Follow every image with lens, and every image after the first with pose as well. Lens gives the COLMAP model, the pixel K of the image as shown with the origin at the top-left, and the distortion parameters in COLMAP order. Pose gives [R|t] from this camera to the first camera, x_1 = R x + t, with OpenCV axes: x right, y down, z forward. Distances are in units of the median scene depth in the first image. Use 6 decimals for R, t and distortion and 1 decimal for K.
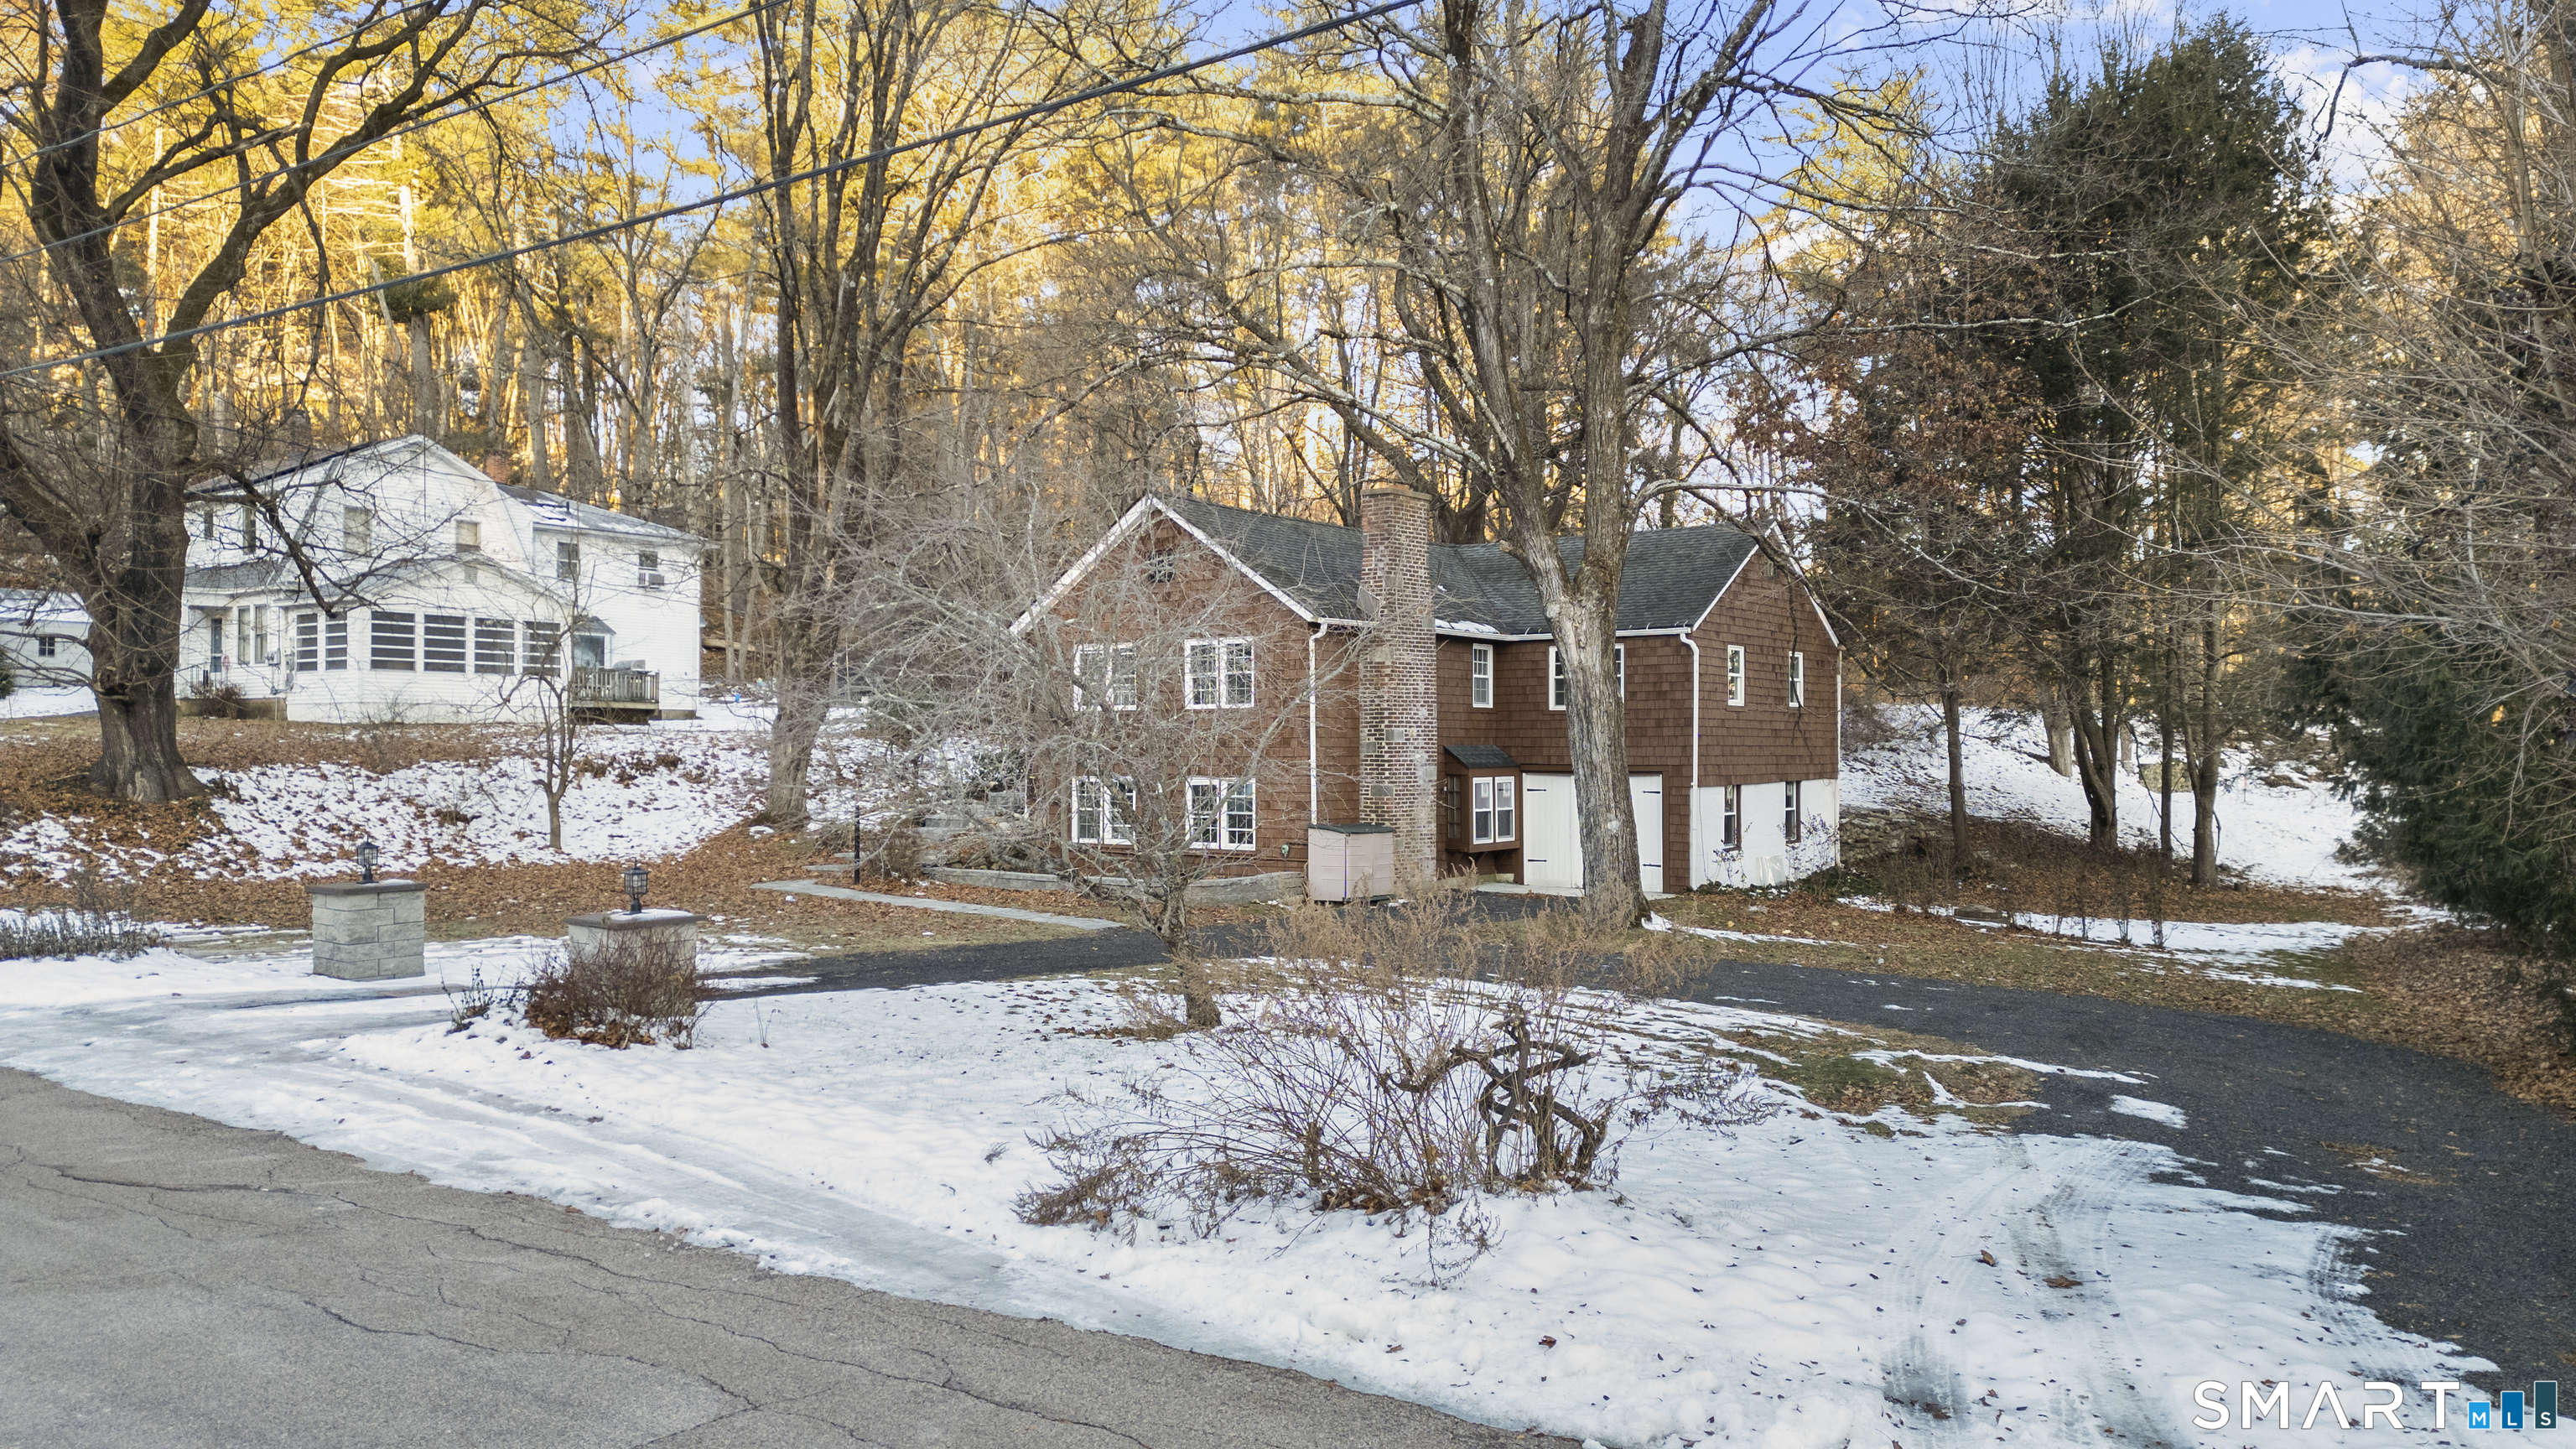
lens RADIAL K [[1815.7, 0, 1288.0], [0, 1815.7, 724.5], [0, 0, 1]] dist [-0.001041, -0.000564]
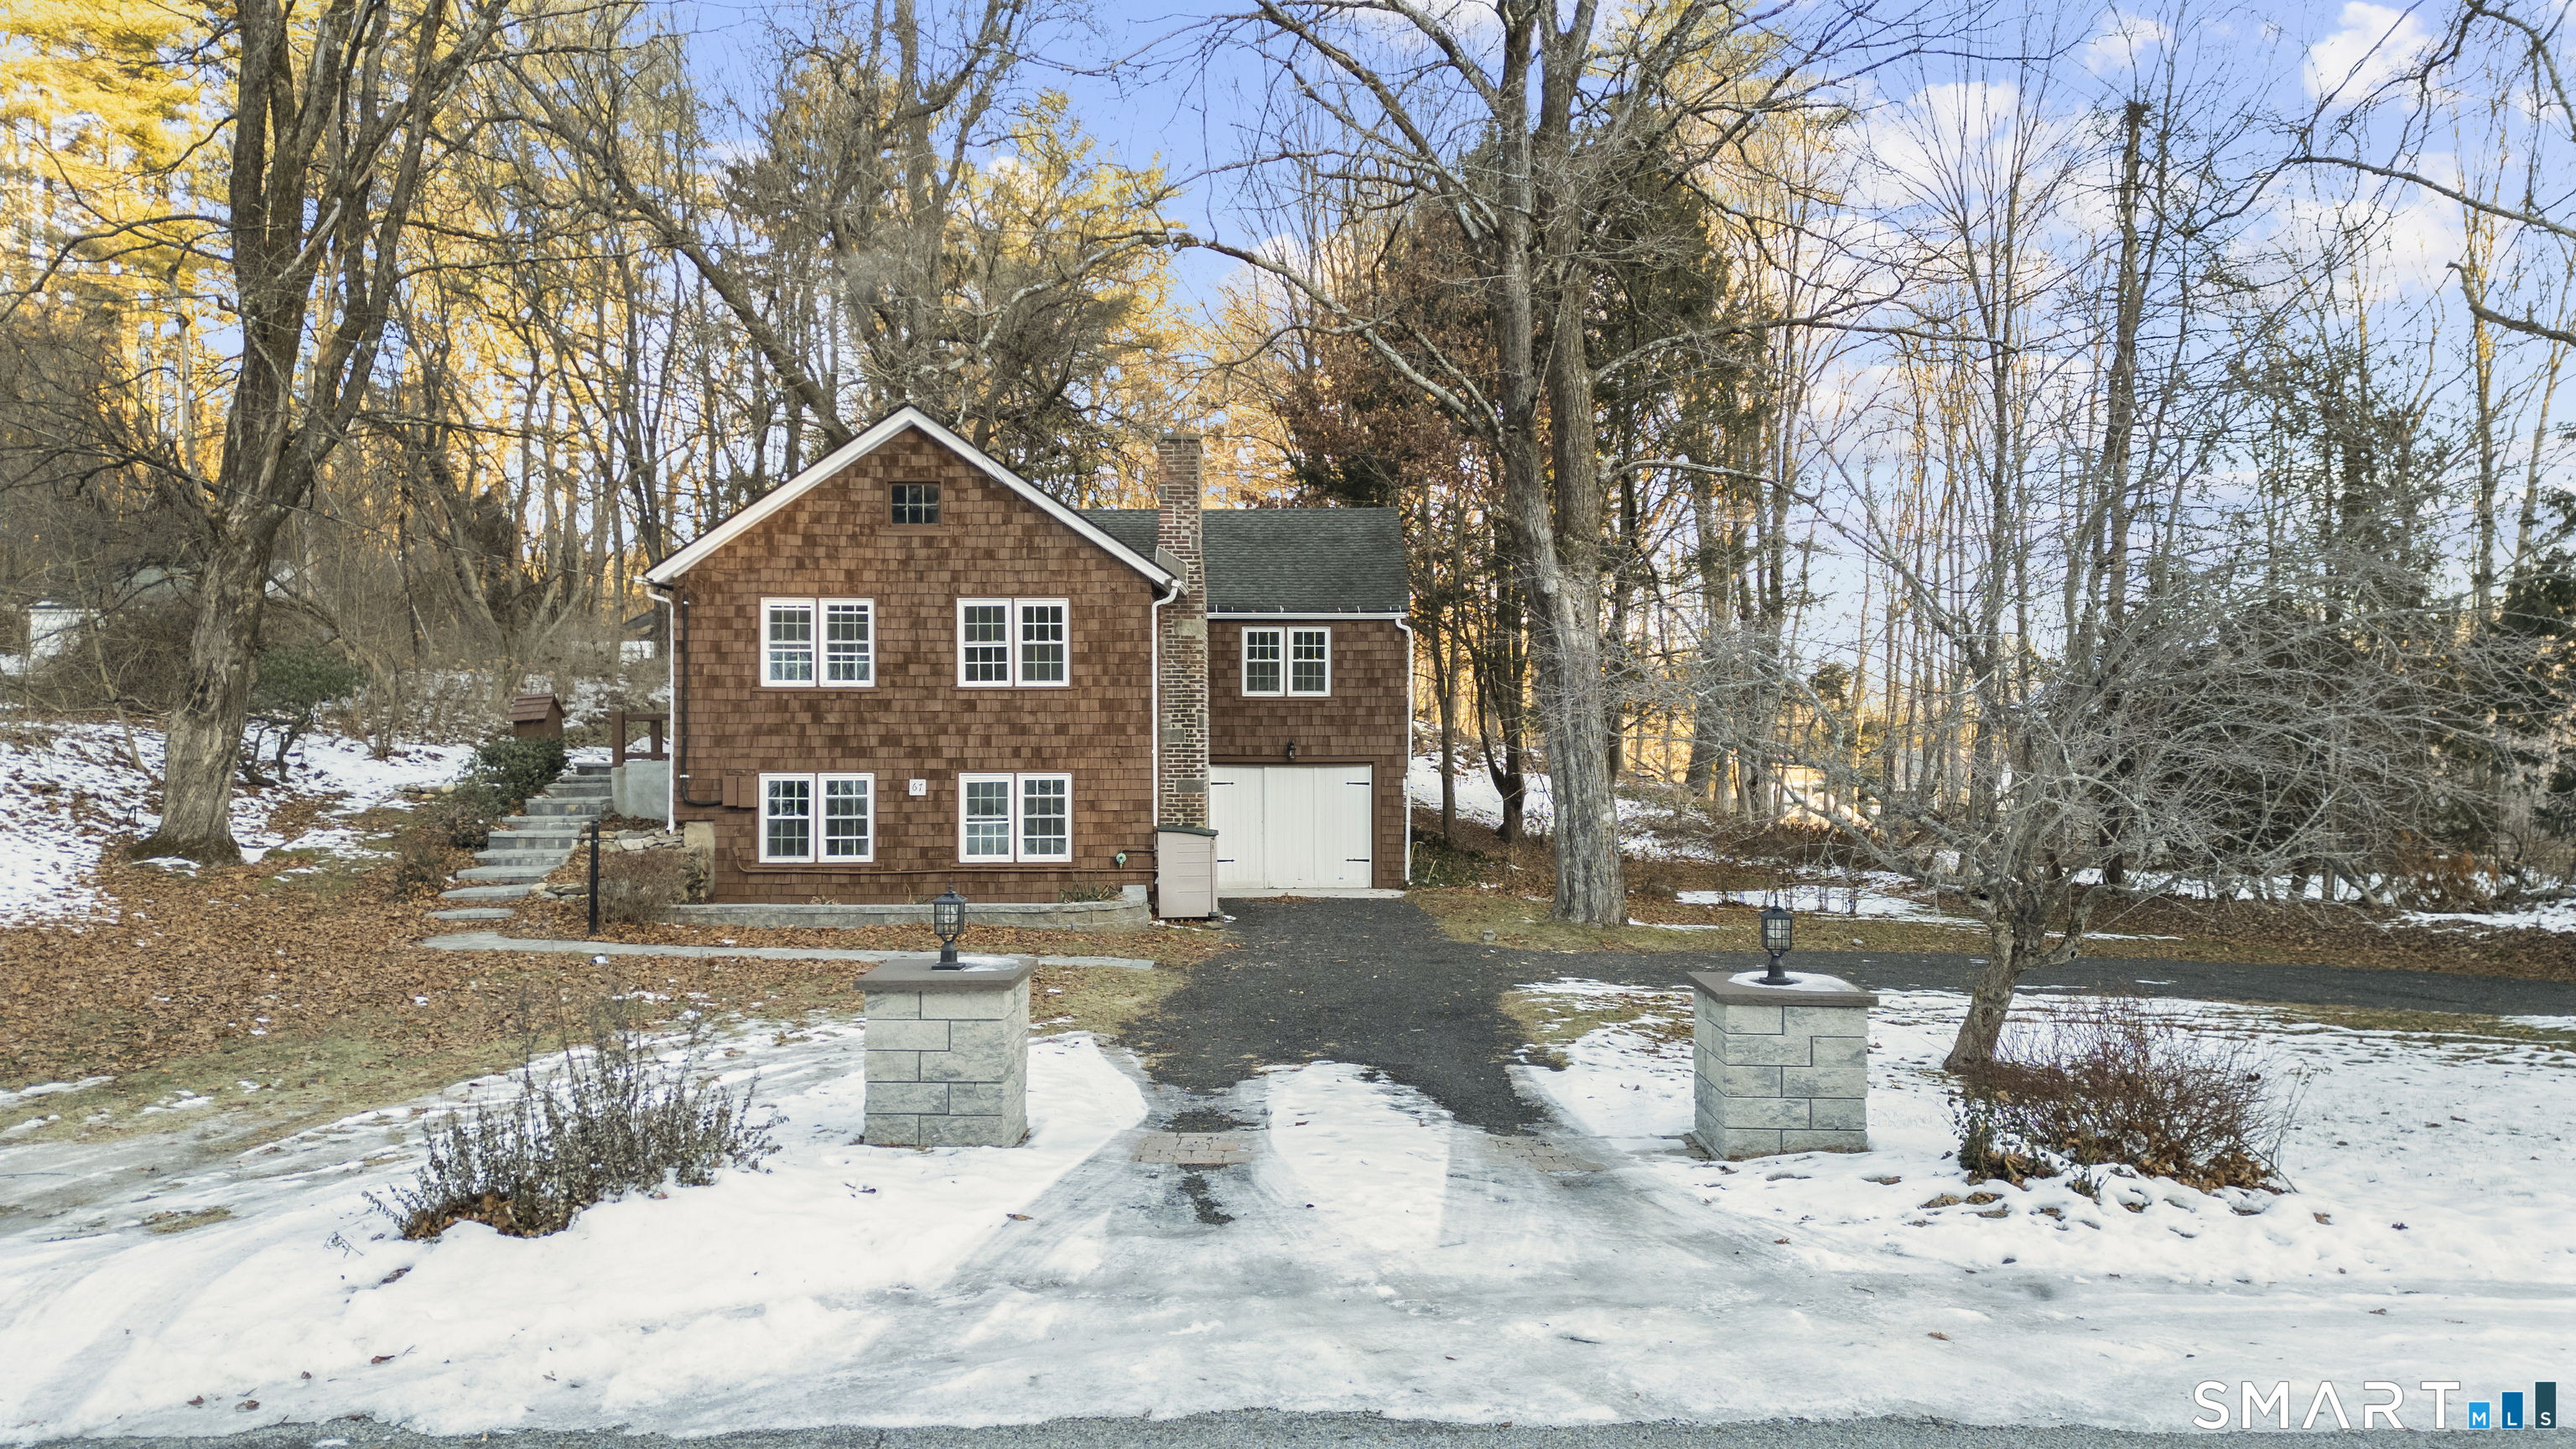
lens RADIAL K [[1815.7, 0, 1288.0], [0, 1815.7, 724.5], [0, 0, 1]] dist [-0.001041, -0.000564]
pose [[0.801035, 0.007921, 0.598564, -0.419264], [-0.007378, 0.999967, -0.003360, 0.009998], [-0.598571, -0.001725, 0.801068, 0.272186]]
